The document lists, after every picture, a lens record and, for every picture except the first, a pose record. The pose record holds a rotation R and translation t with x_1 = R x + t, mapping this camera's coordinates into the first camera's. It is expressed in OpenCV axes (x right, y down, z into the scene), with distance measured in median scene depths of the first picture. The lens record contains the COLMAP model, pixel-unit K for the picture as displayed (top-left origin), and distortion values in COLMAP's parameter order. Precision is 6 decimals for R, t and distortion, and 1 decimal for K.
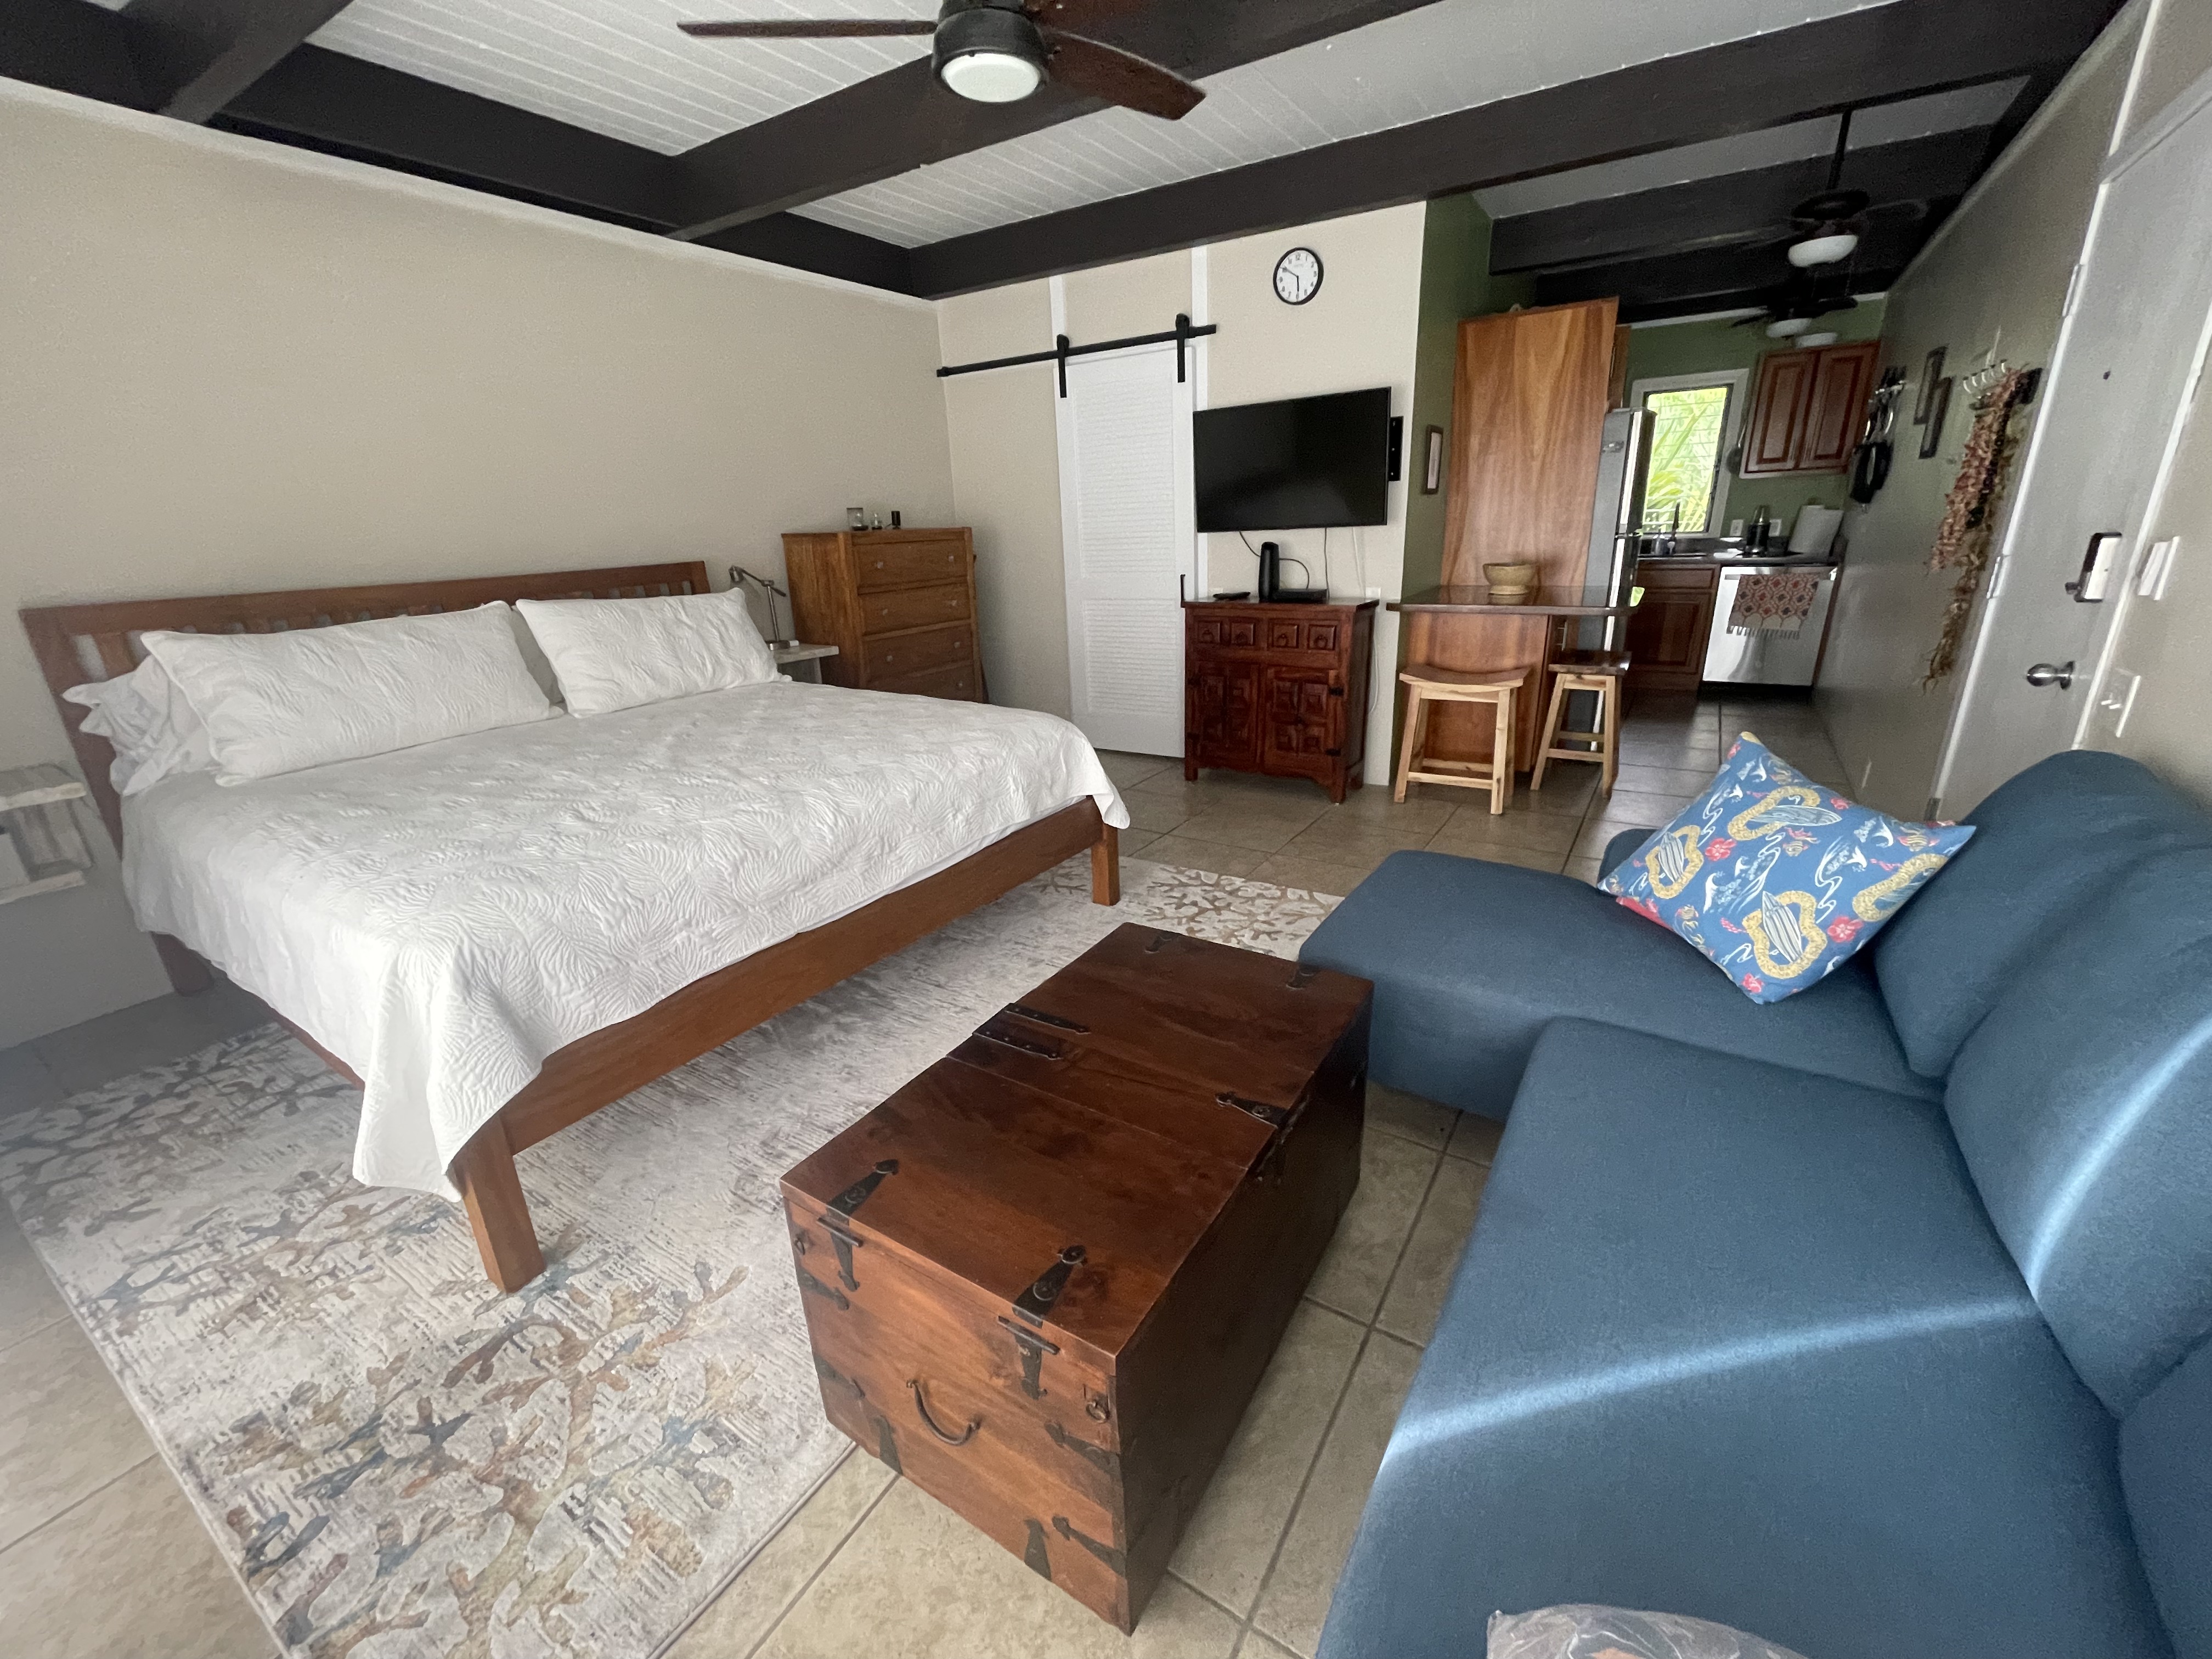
lens RADIAL K [[900.6, 0, 1095.5], [0, 900.6, 819.5], [0, 0, 1]] dist [0.000600, 0.000220]
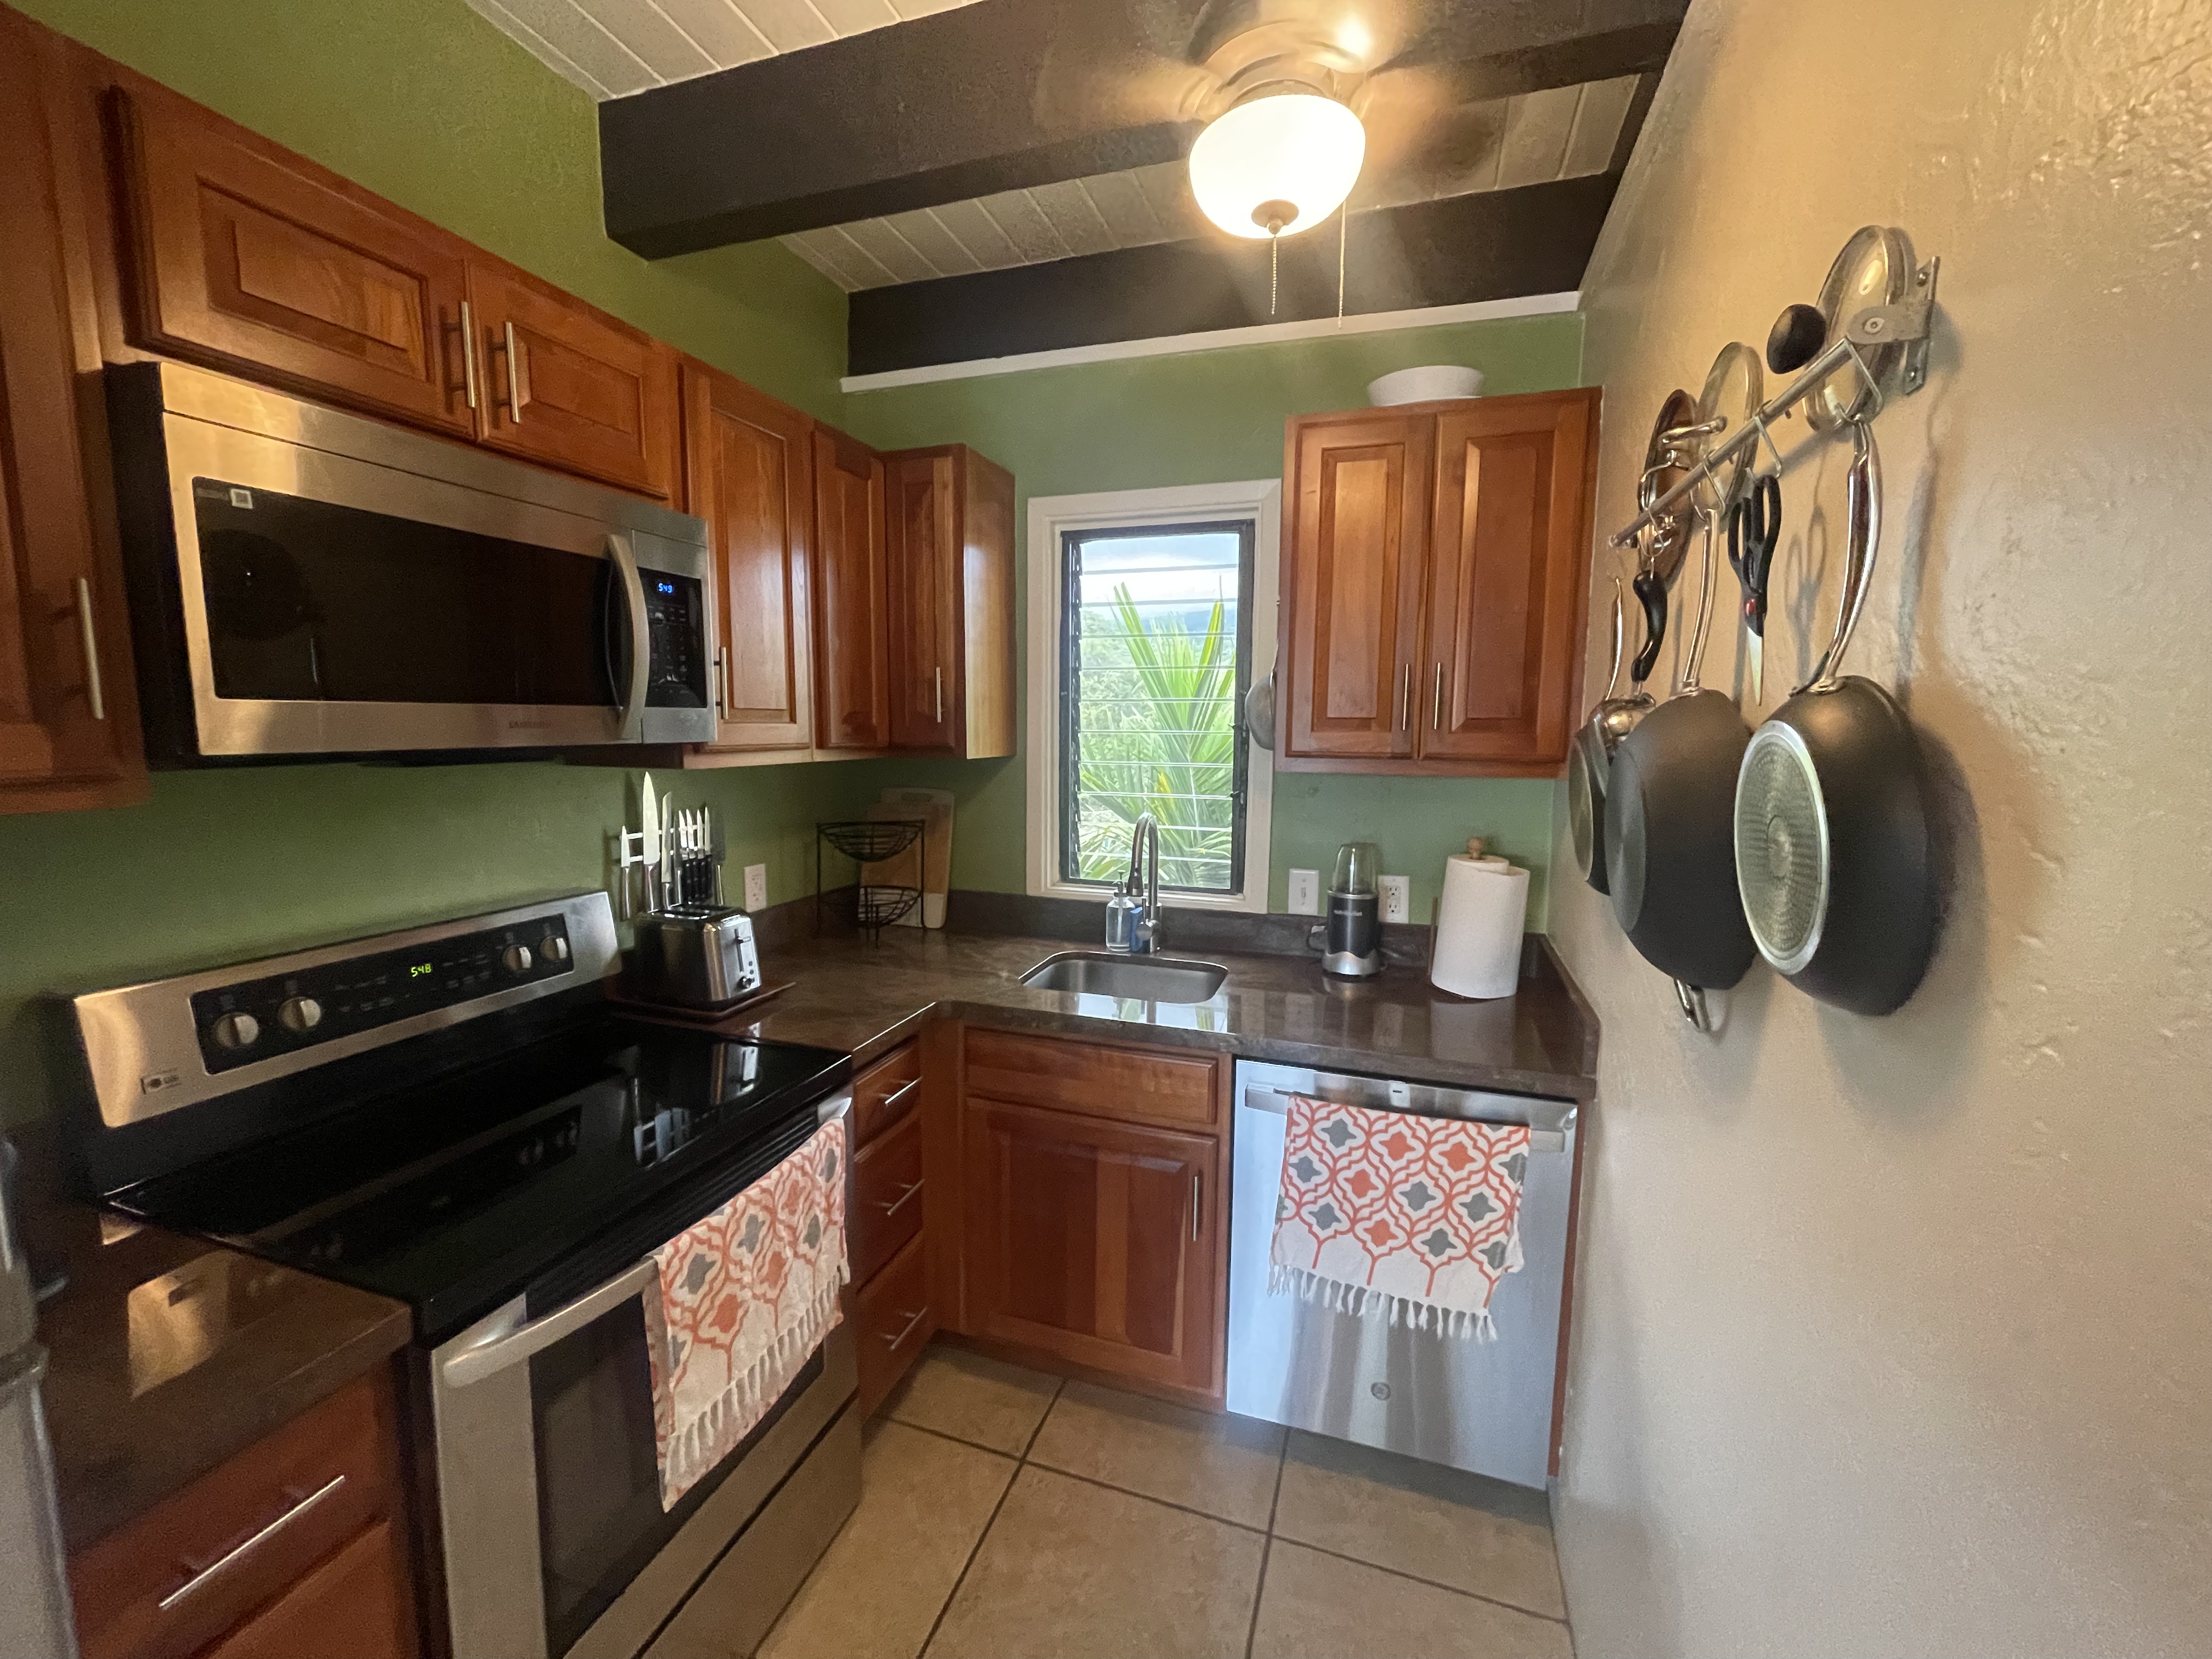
lens RADIAL K [[900.6, 0, 1113.9], [0, 900.6, 835.4], [0, 0, 1]] dist [0.000600, 0.000220]
pose [[0.966401, 0.024744, 0.255847, 0.584645], [0.033079, 0.975107, -0.219252, -0.290887], [-0.254903, 0.220348, 0.941526, 0.722680]]
